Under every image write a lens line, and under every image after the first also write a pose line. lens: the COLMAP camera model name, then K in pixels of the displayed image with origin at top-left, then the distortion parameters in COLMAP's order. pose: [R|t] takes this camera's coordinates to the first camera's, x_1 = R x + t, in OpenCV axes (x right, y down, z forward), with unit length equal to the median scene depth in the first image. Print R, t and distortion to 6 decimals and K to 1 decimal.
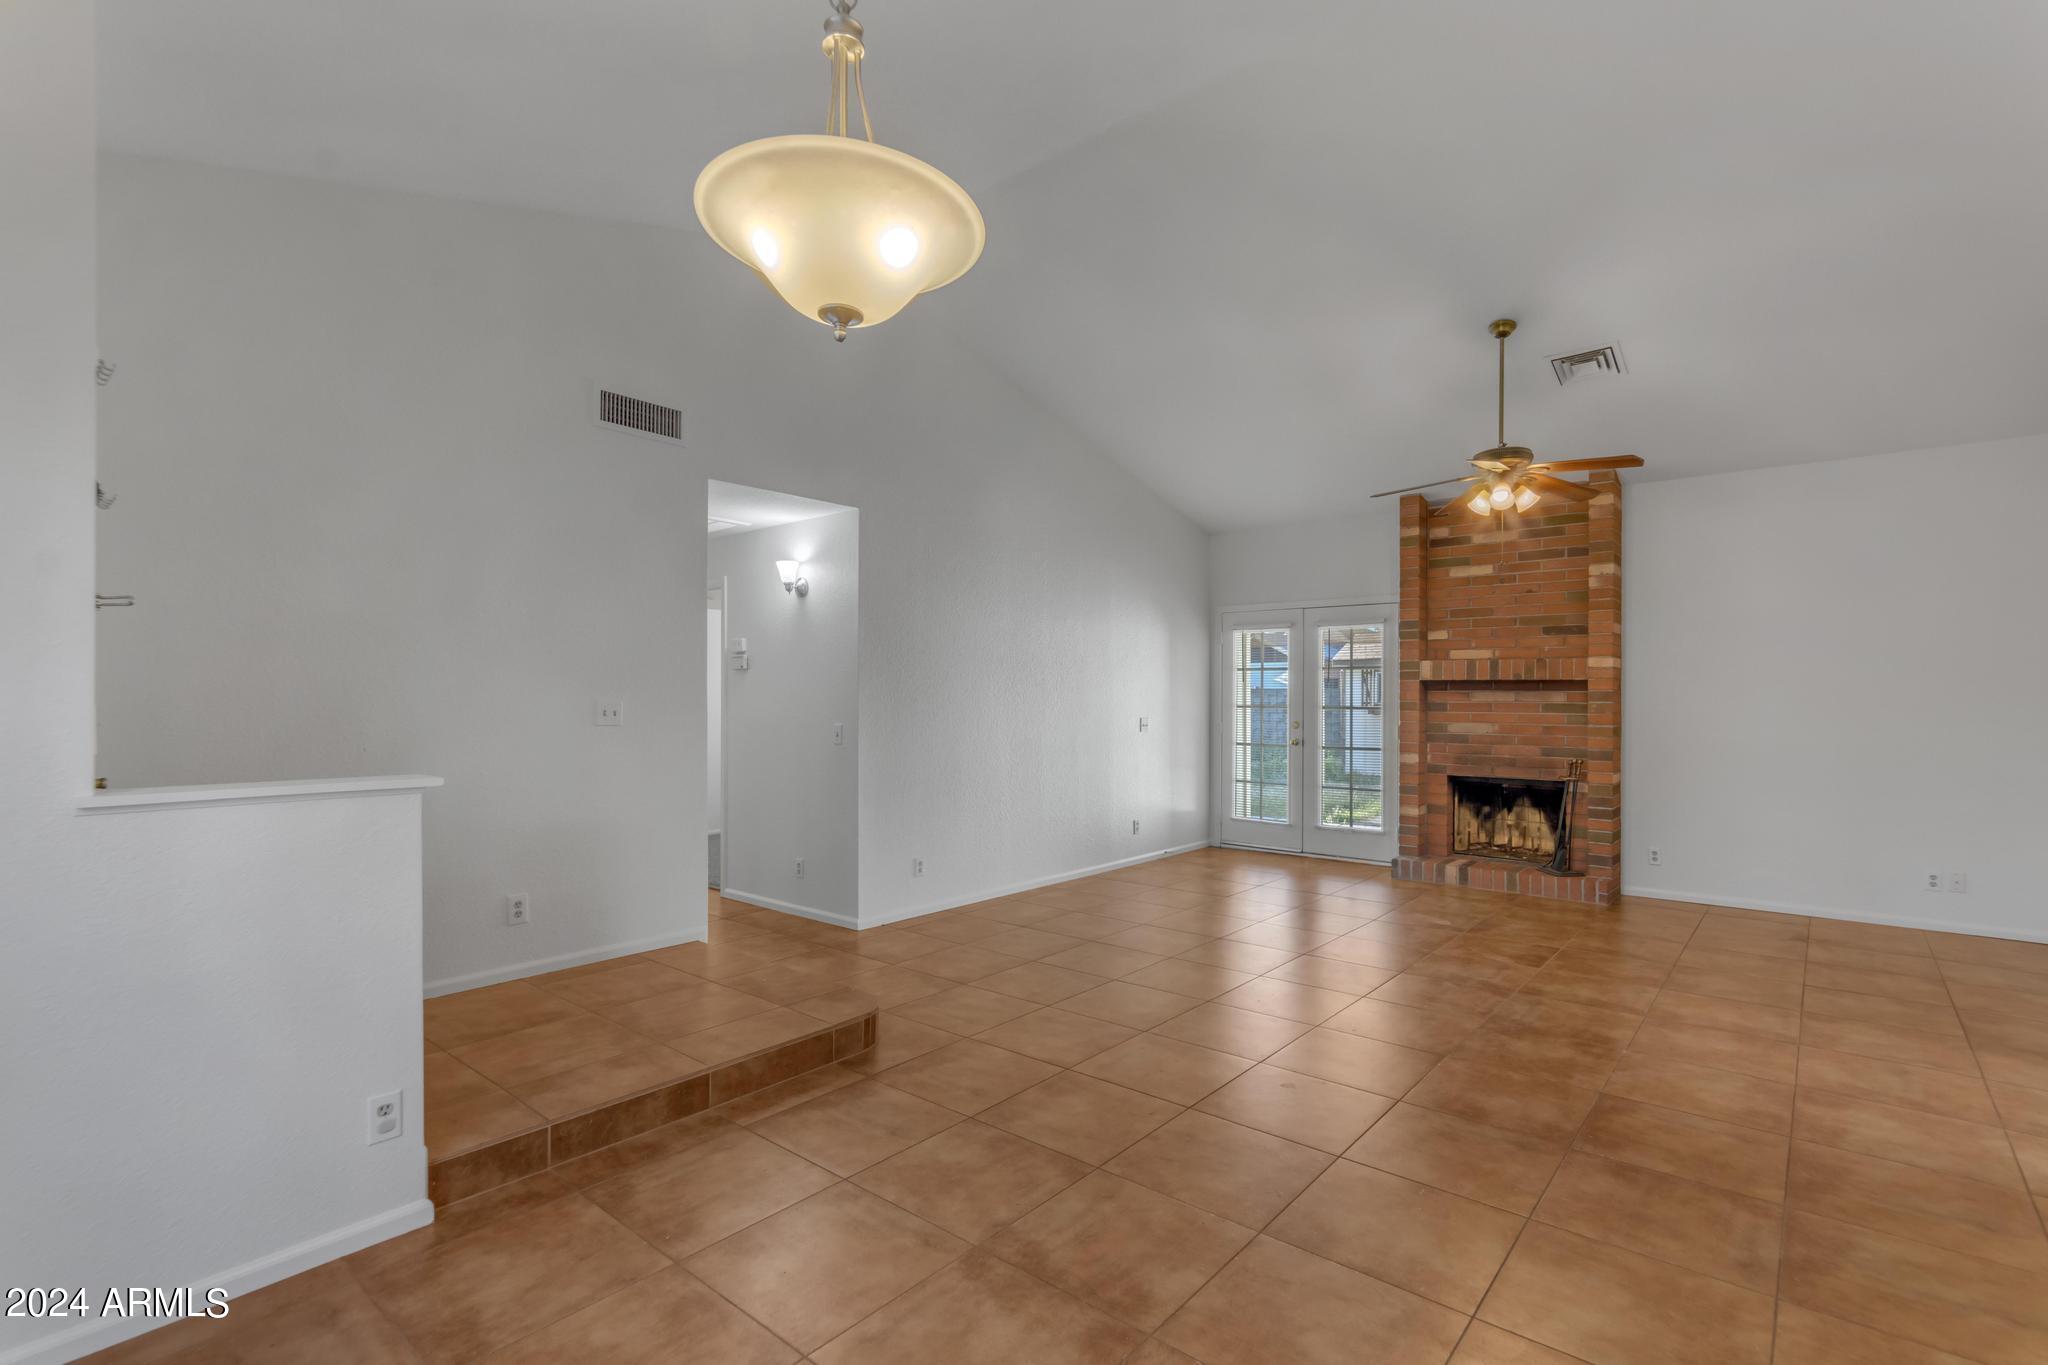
lens RADIAL K [[942.5, 0, 1029.0], [0, 942.5, 693.8], [0, 0, 1]] dist [0.000094, -0.000112]
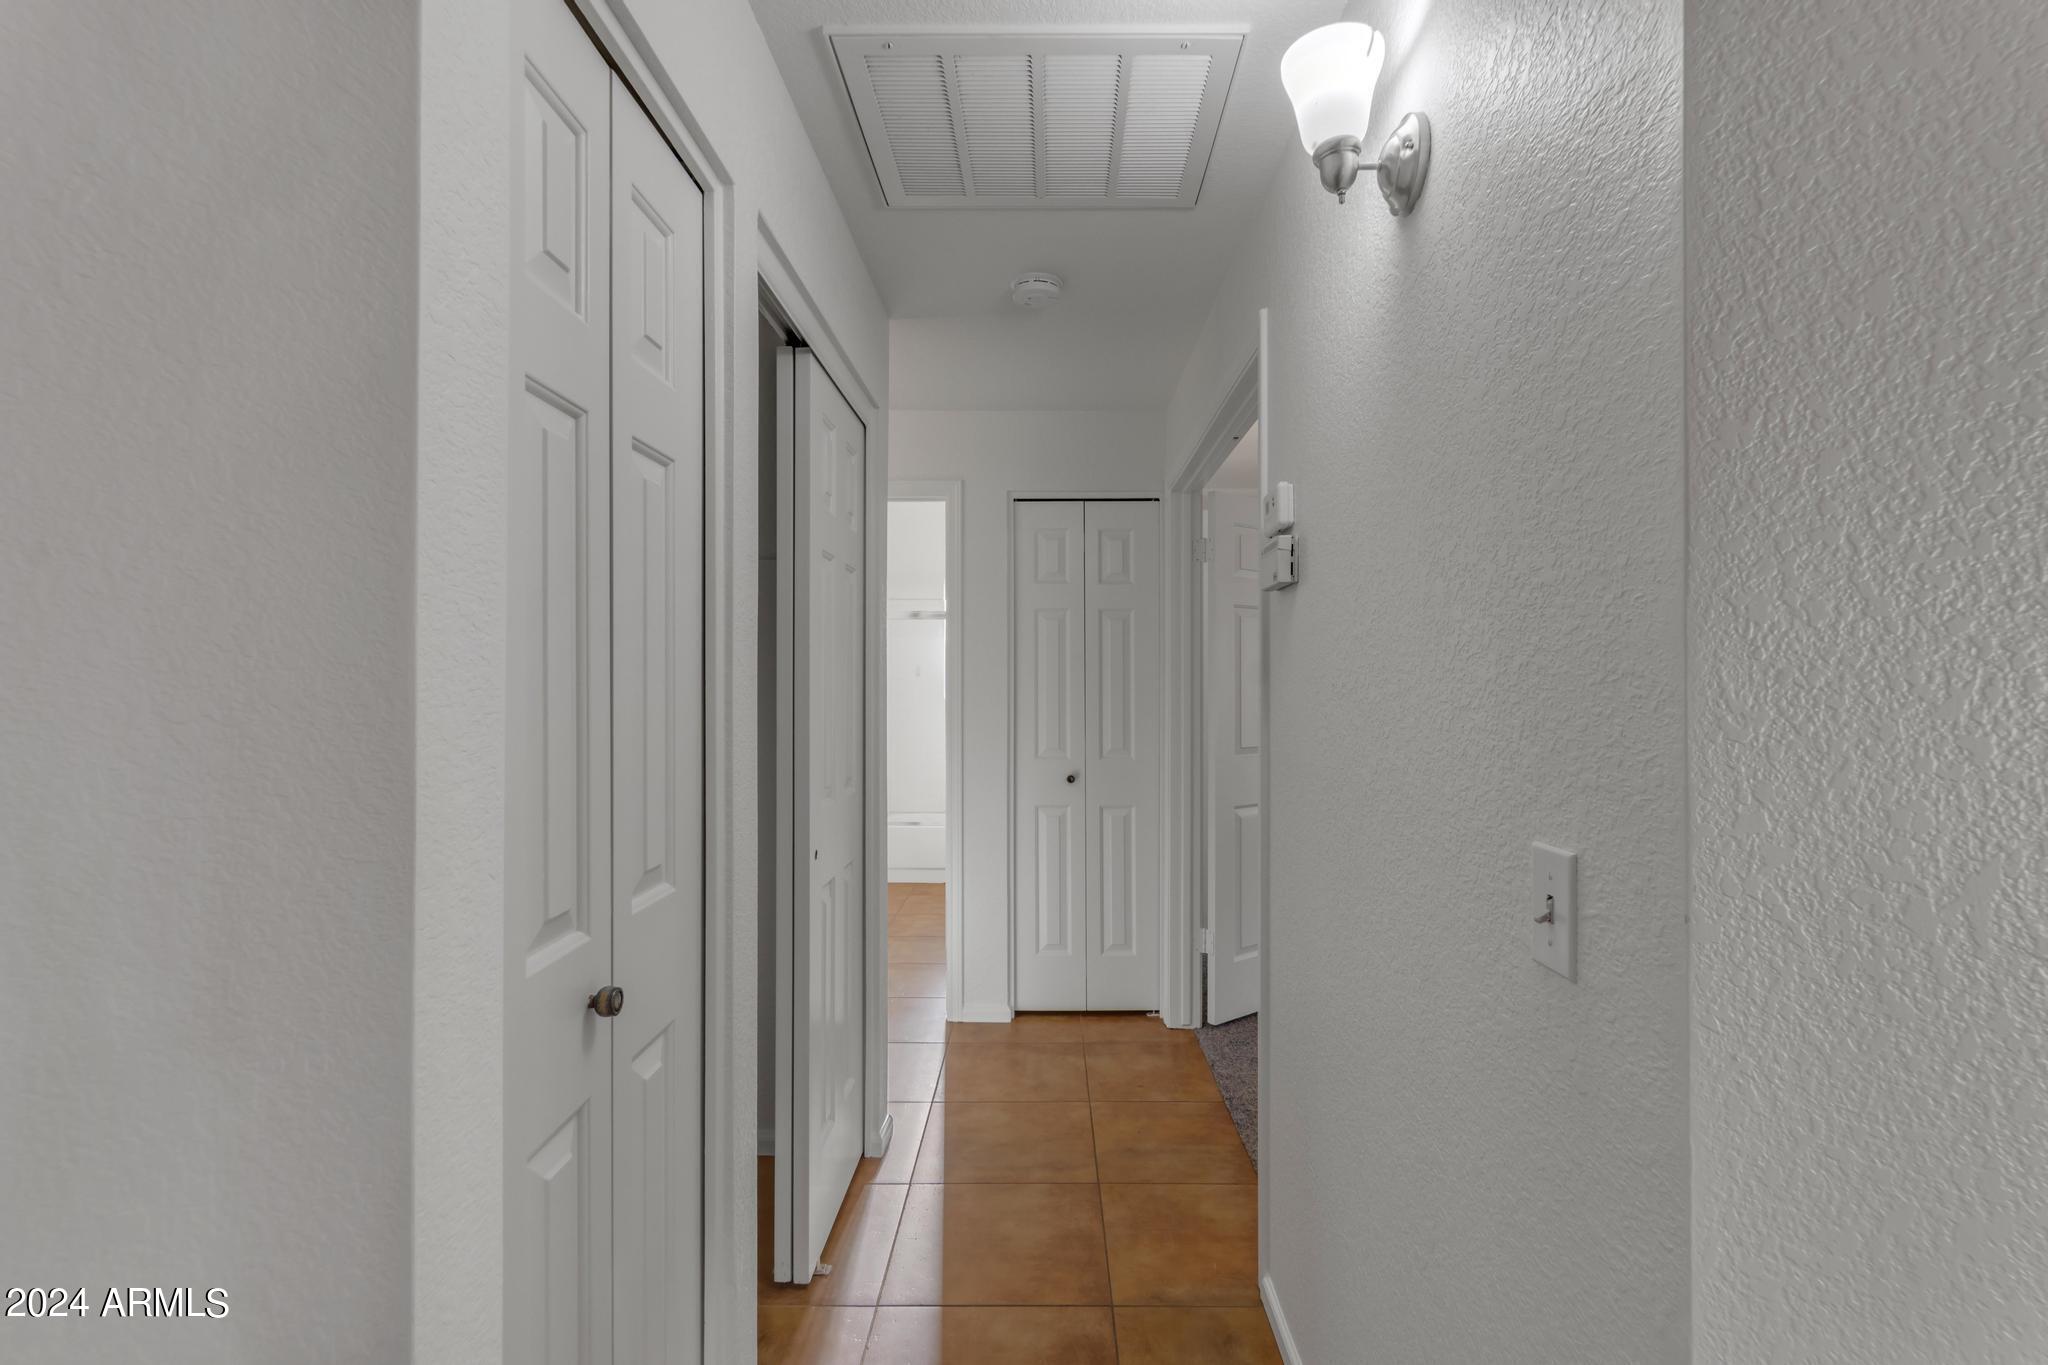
lens RADIAL K [[956.5, 0, 1037.2], [0, 956.5, 702.3], [0, 0, 1]] dist [0.001756, 0.000138]
pose [[0.634590, 0.016022, -0.772683, -0.105687], [-0.001042, 0.999802, 0.019876, 0.004519], [0.772848, -0.011808, 0.634481, 0.670627]]
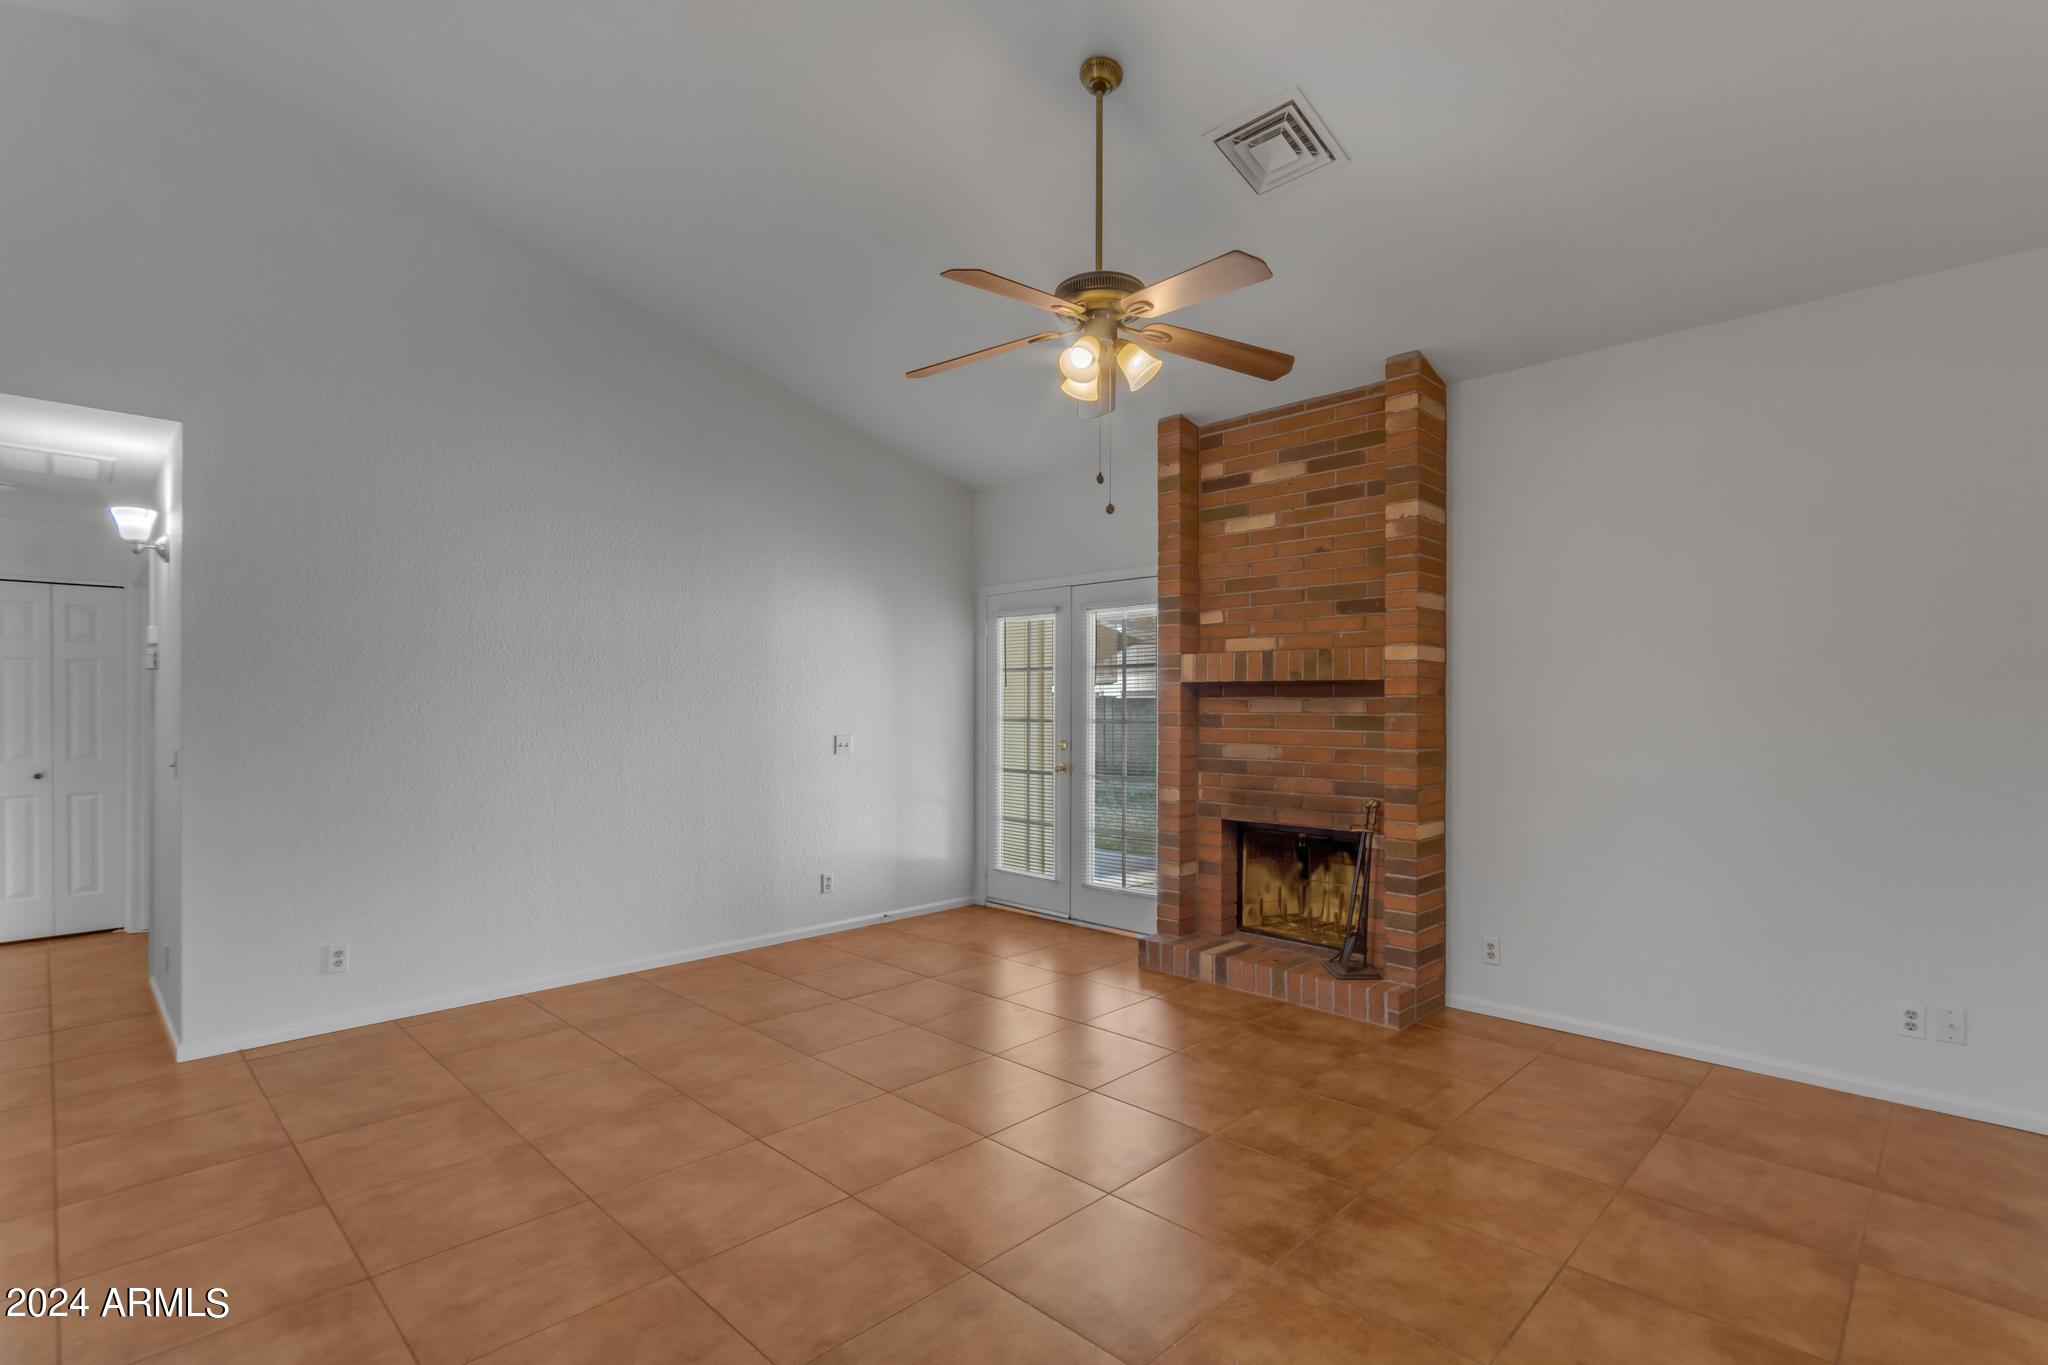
lens RADIAL K [[956.5, 0, 1037.2], [0, 956.5, 702.3], [0, 0, 1]] dist [0.001756, 0.000138]
pose [[0.997701, -0.001971, -0.067740, 0.365722], [0.001803, 0.999995, -0.002554, 0.001856], [0.067744, 0.002426, 0.997700, 0.295064]]
